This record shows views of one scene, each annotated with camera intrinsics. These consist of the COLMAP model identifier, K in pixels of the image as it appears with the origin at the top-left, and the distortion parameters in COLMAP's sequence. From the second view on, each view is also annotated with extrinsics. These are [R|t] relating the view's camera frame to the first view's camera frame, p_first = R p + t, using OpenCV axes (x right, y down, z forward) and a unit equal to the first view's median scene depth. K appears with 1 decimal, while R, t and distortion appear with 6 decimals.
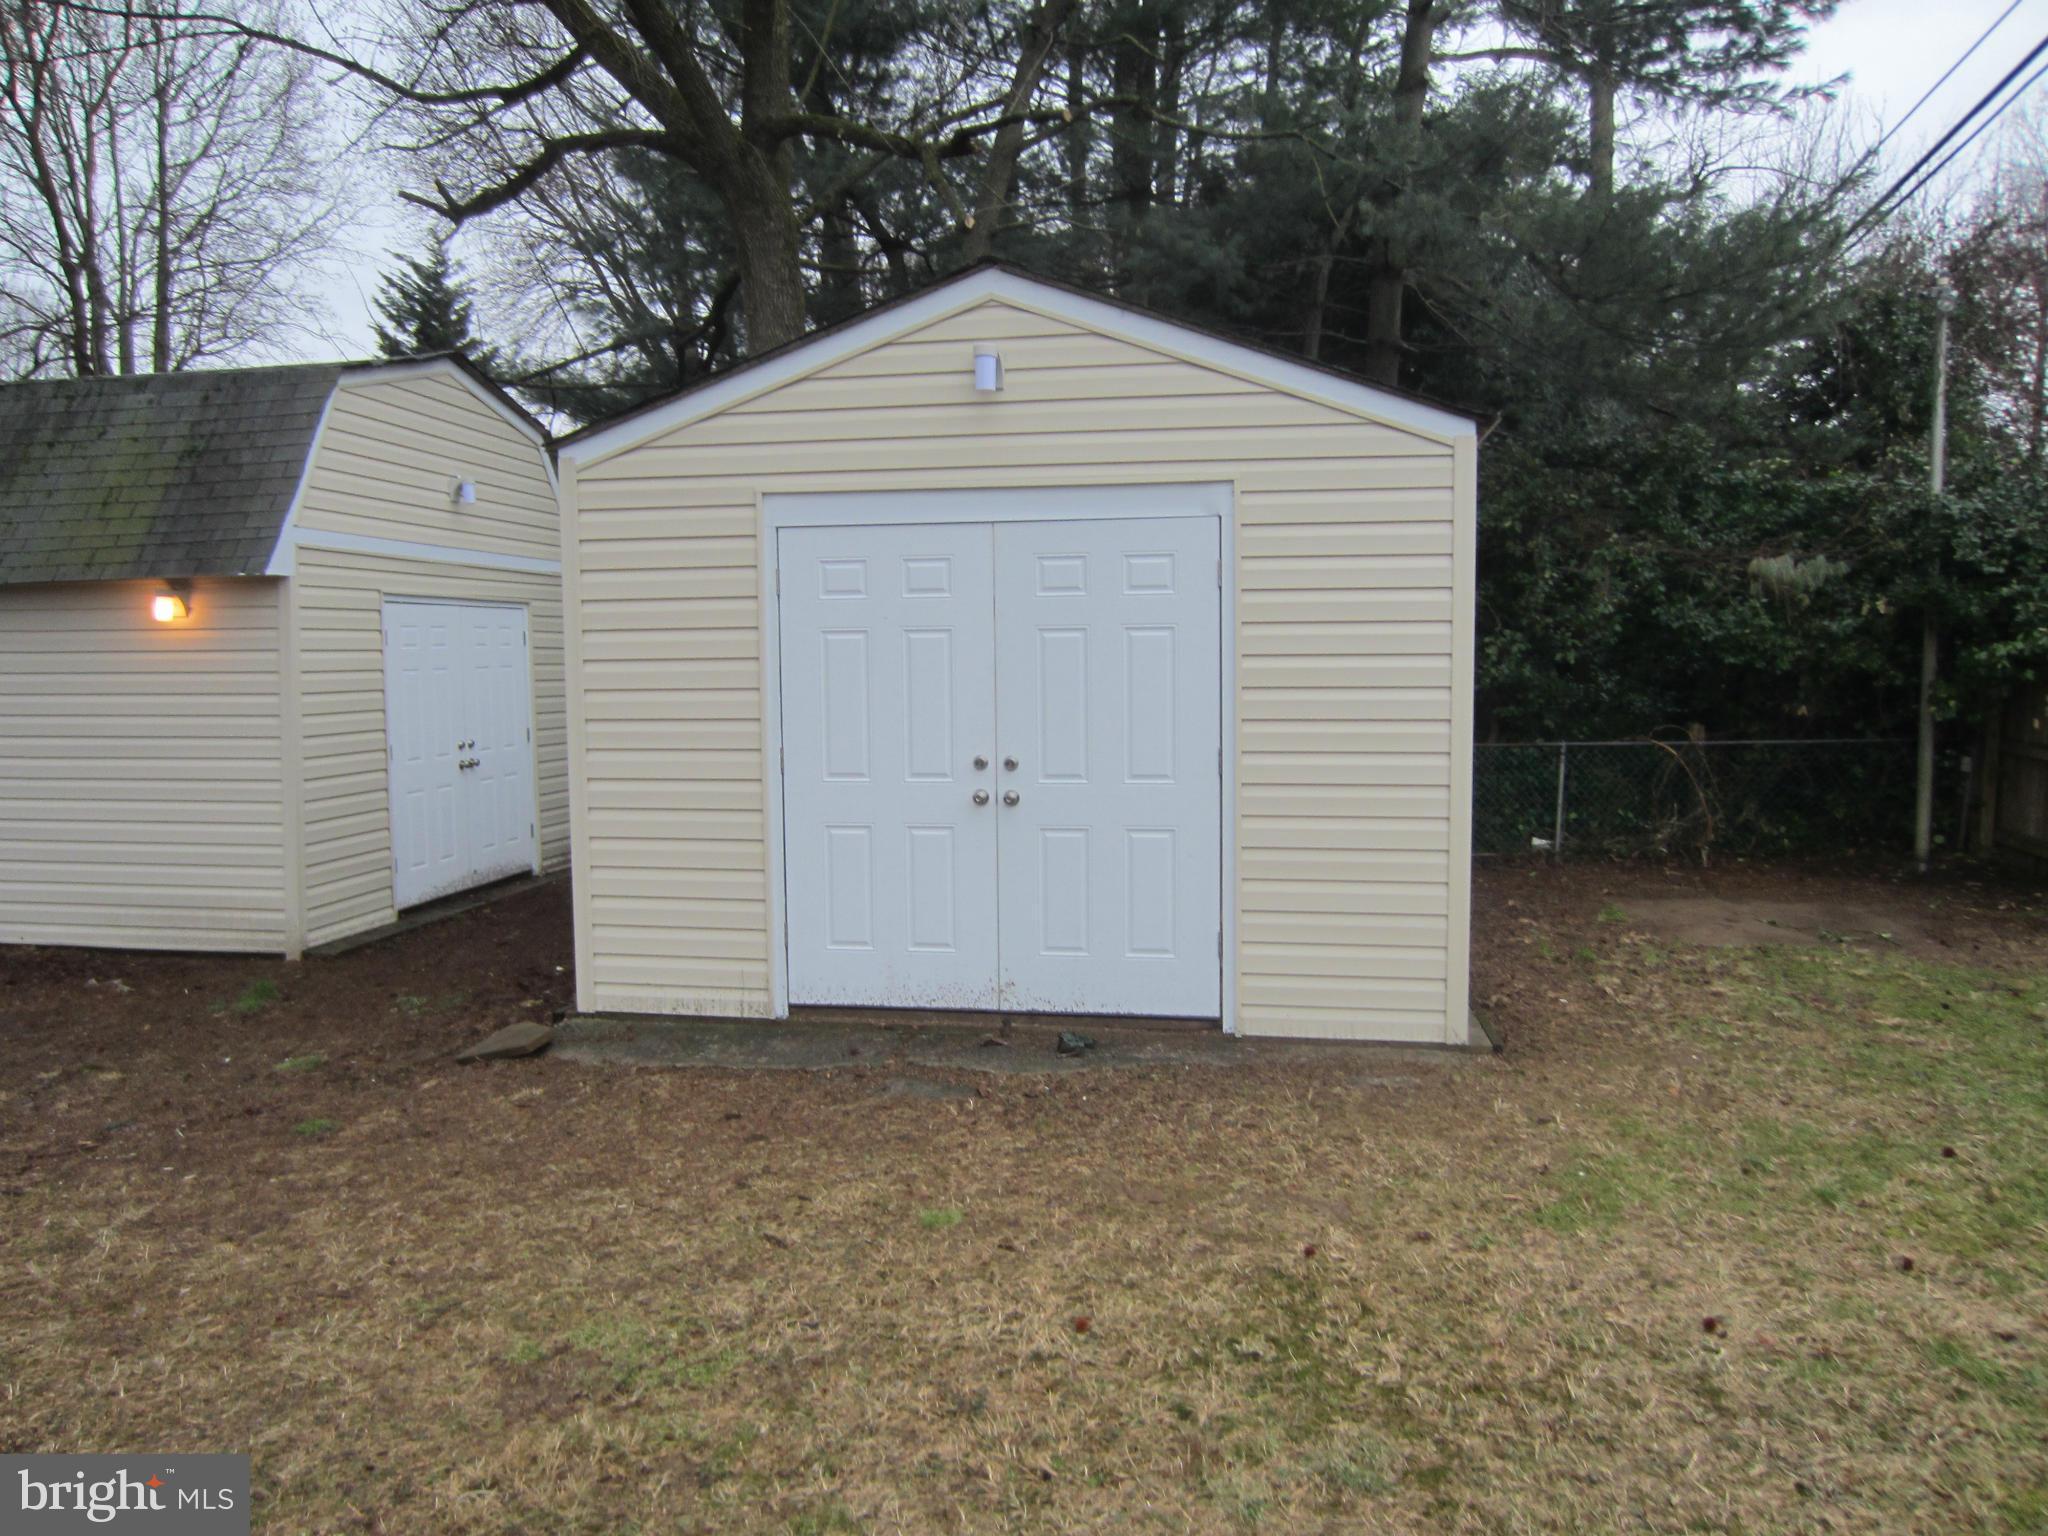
lens RADIAL K [[1448.5, 0, 1028.0], [0, 1448.5, 770.2], [0, 0, 1]] dist [-0.030809, 0.009328]
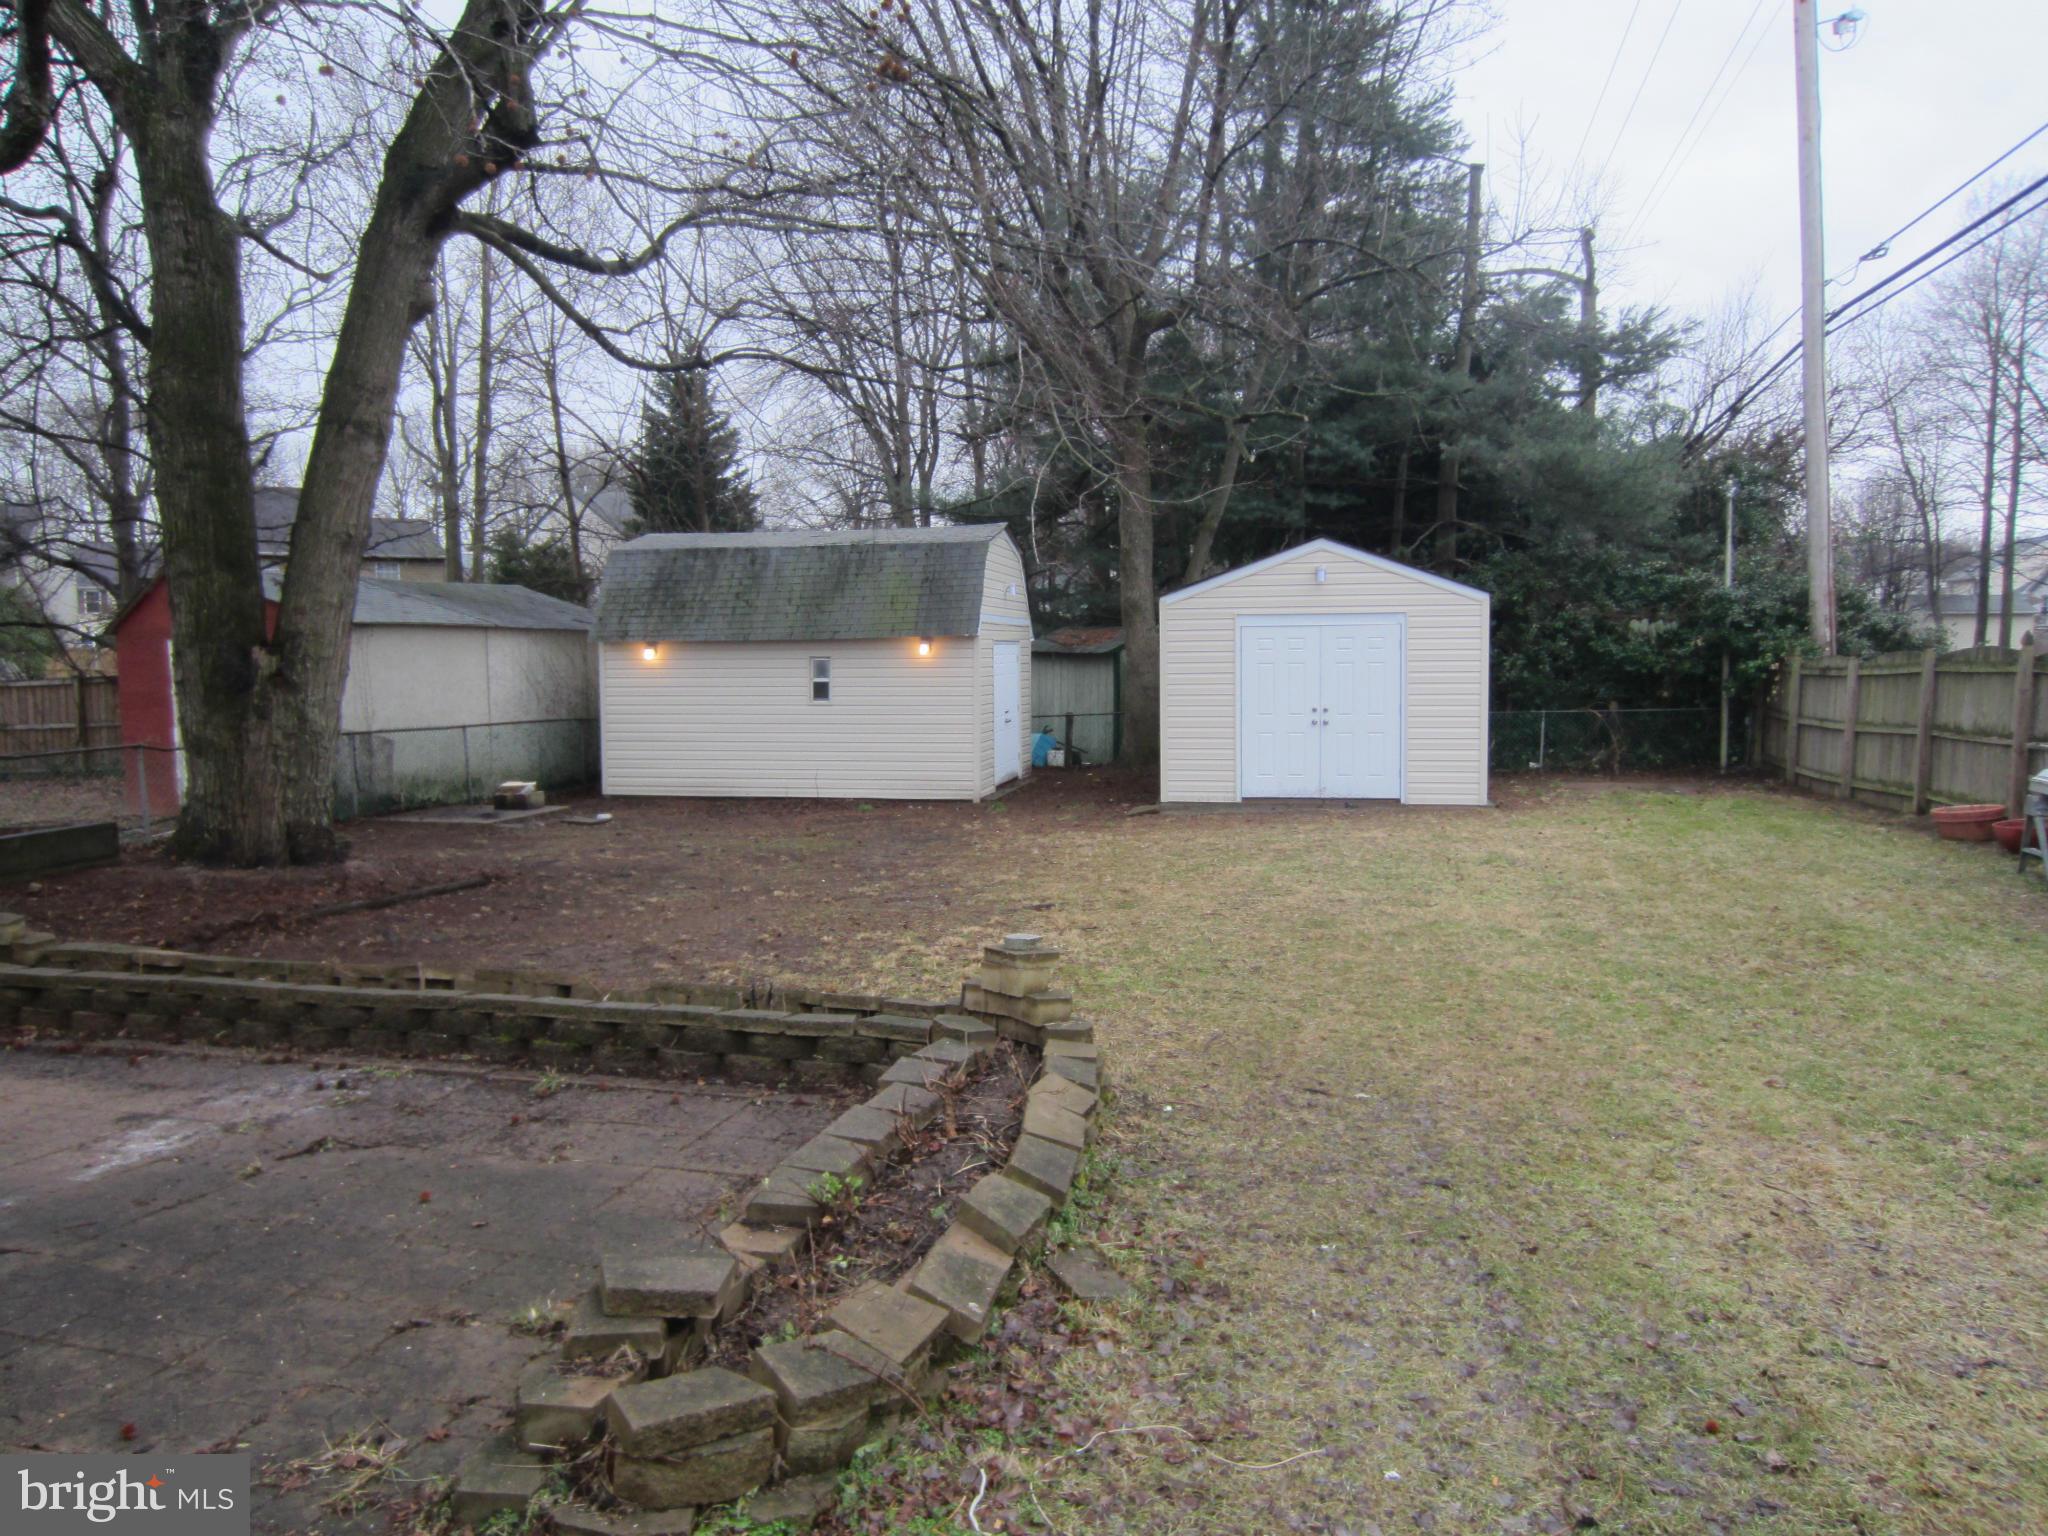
lens RADIAL K [[1448.5, 0, 1028.0], [0, 1448.5, 770.2], [0, 0, 1]] dist [-0.030809, 0.009328]
pose [[0.999558, -0.000671, -0.029718, -0.294376], [0.000735, 0.999997, 0.002140, 0.061851], [0.029717, -0.002160, 0.999556, -1.067787]]
